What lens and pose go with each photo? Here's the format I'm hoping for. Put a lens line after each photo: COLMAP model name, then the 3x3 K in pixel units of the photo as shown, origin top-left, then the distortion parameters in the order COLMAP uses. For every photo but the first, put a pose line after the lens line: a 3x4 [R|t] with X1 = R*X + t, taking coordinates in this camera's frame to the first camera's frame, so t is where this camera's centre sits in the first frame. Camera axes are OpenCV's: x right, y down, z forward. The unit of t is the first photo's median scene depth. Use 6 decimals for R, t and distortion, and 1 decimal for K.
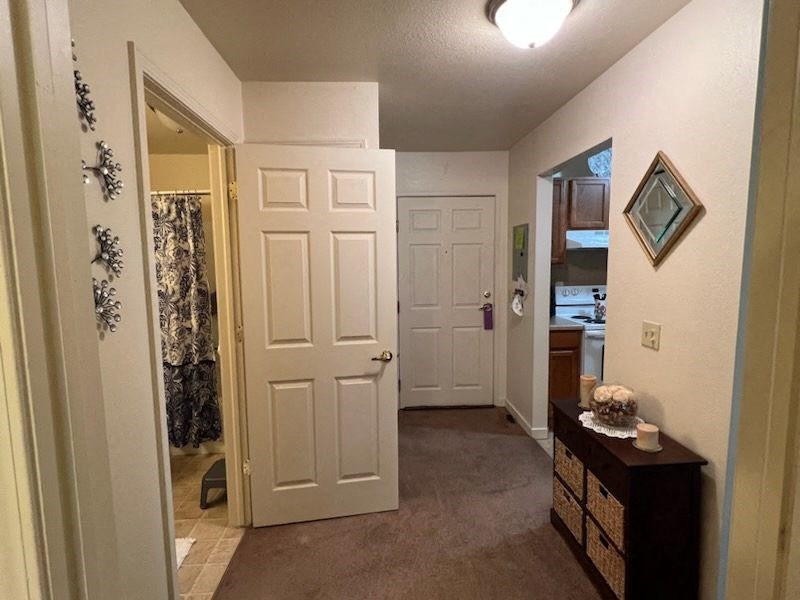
lens RADIAL K [[403.7, 0, 400.0], [0, 403.7, 300.0], [0, 0, 1]] dist [-0.001498, -0.000226]
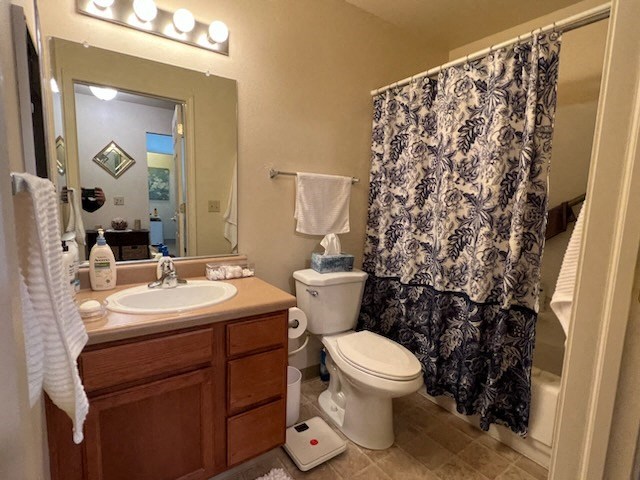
lens RADIAL K [[315.4, 0, 320.0], [0, 315.4, 240.0], [0, 0, 1]] dist [-0.001716, -0.000360]
pose [[0.508780, 0.130708, -0.850916, -0.243009], [-0.124768, 0.989167, 0.077343, 0.048460], [0.851807, 0.066817, 0.519577, 0.481564]]
